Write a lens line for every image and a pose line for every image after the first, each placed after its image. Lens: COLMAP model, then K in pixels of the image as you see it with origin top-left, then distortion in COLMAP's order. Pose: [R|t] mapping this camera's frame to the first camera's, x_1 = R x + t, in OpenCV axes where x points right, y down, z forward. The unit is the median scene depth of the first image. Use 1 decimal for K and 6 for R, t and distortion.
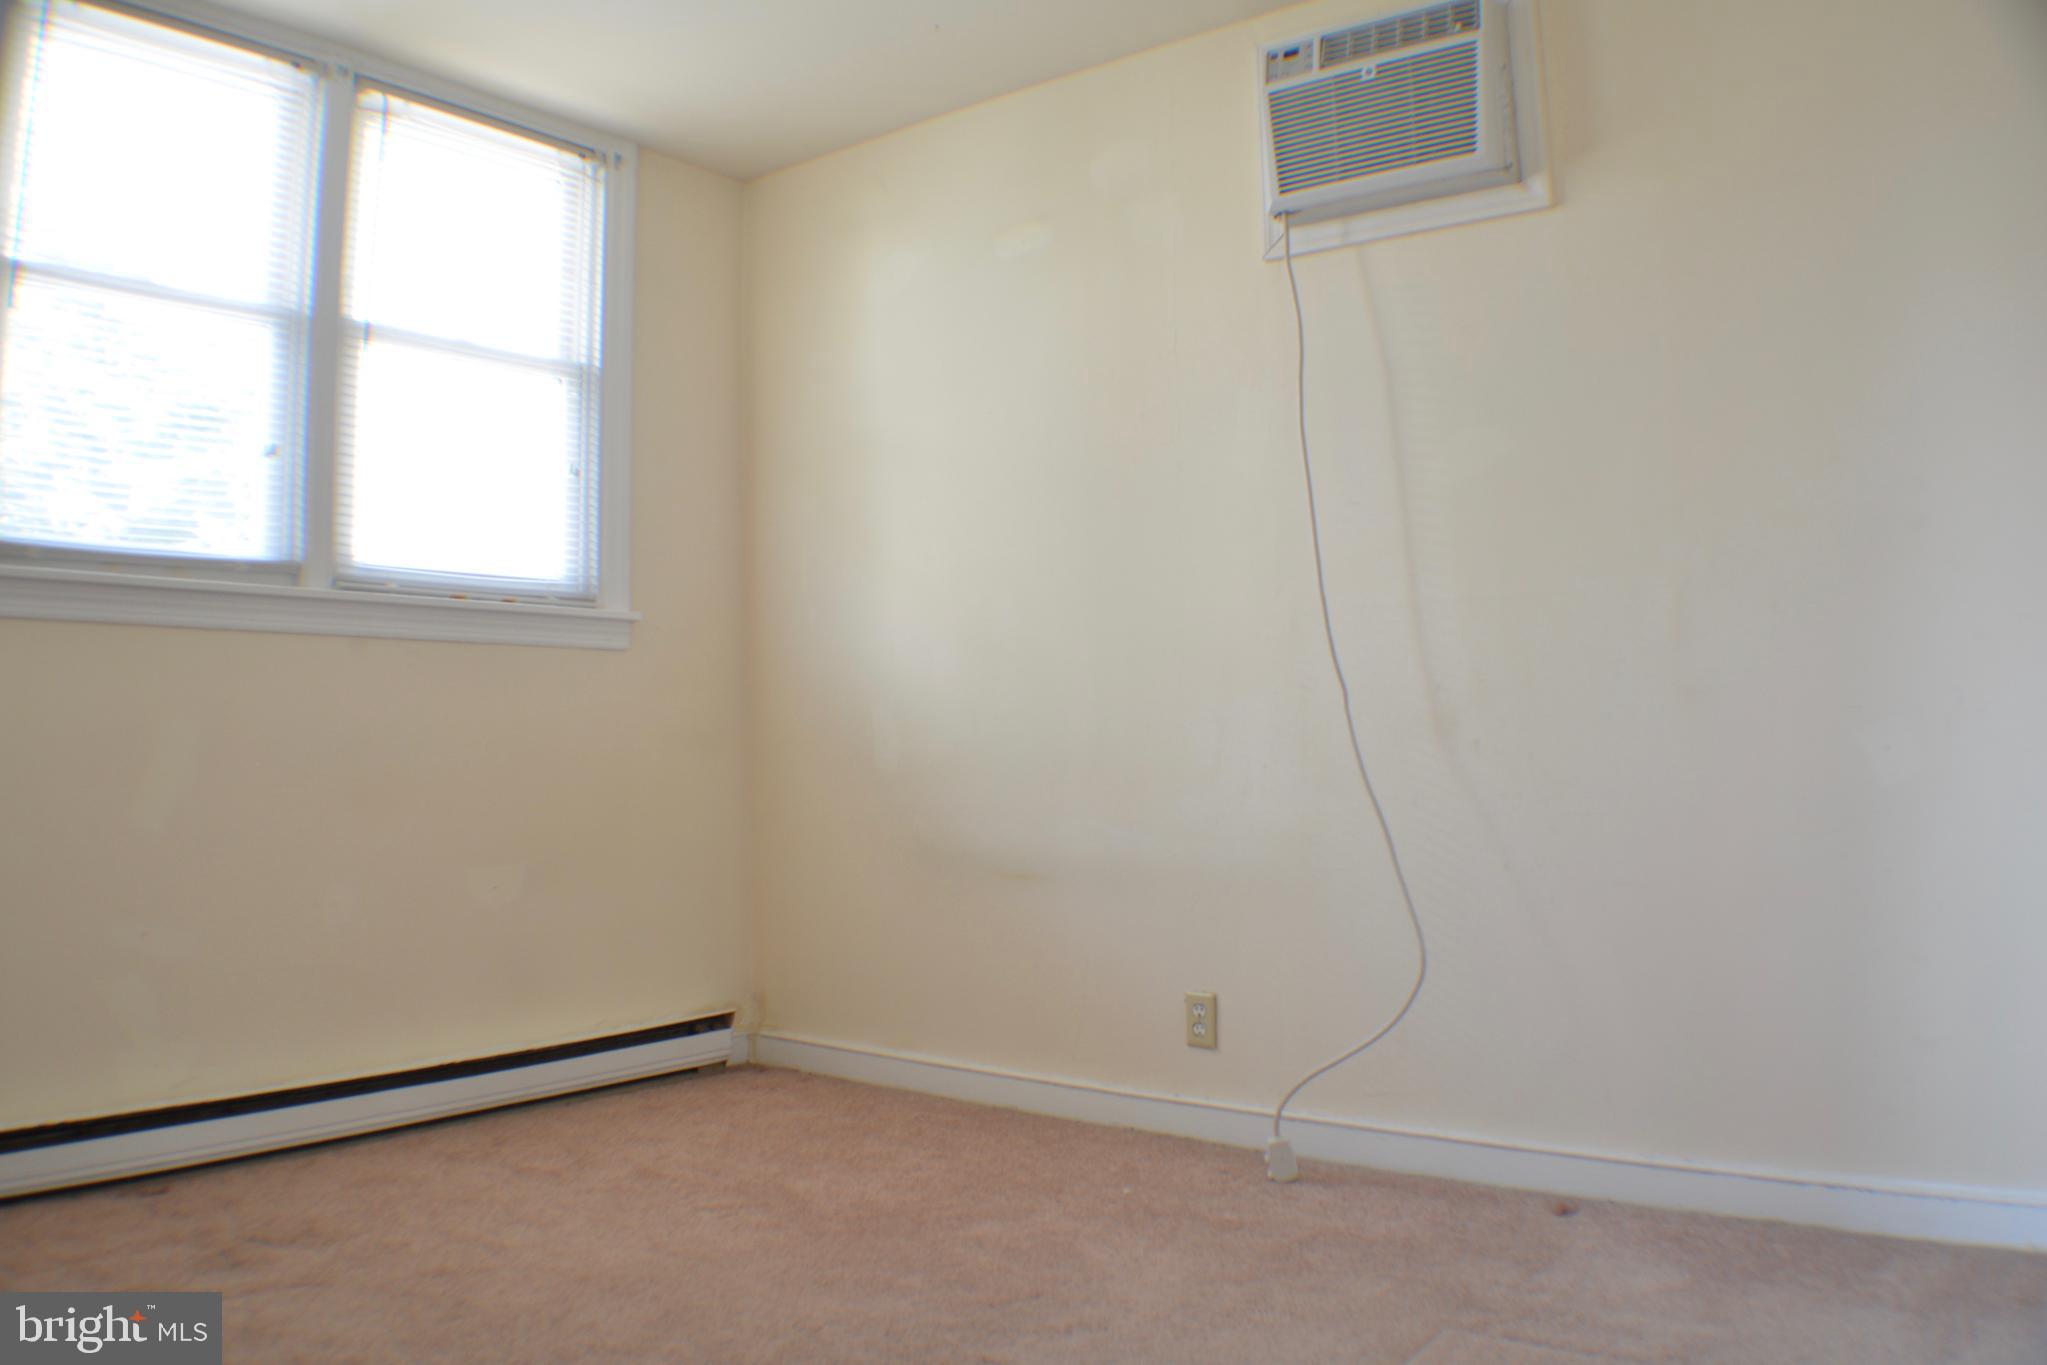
lens RADIAL K [[1508.7, 0, 1023.5], [0, 1508.7, 682.5], [0, 0, 1]] dist [-0.196974, 0.038522]
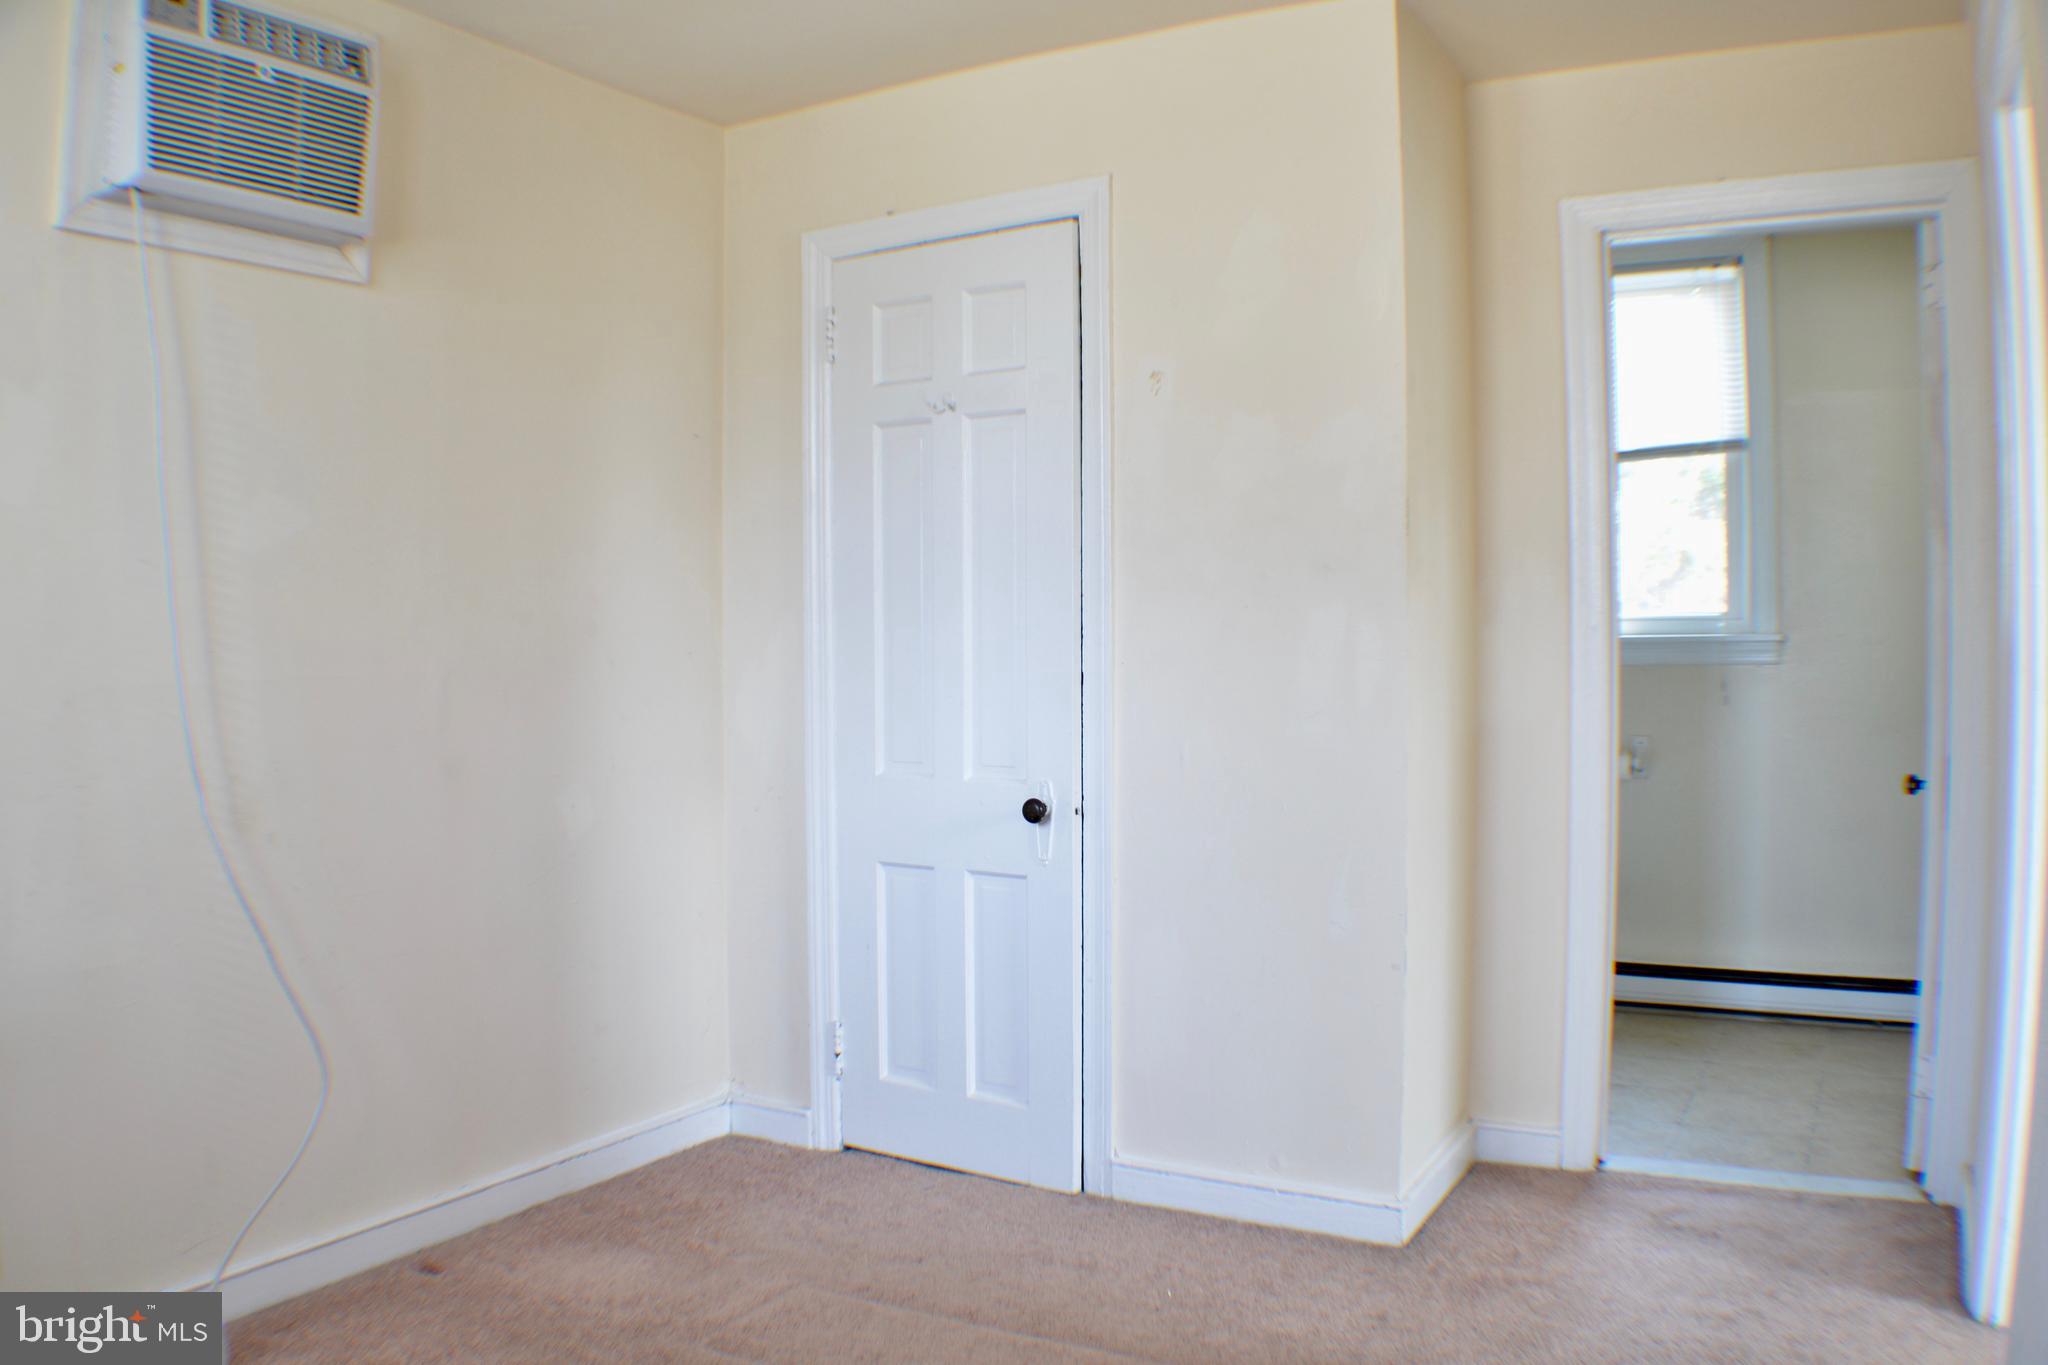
lens RADIAL K [[1509.5, 0, 1024.0], [0, 1509.5, 682.5], [0, 0, 1]] dist [-0.196974, 0.038522]
pose [[-0.114183, -0.012578, 0.993380, -0.503303], [-0.020355, 0.999740, 0.010319, -0.058582], [-0.993251, -0.019042, -0.114409, 0.500047]]
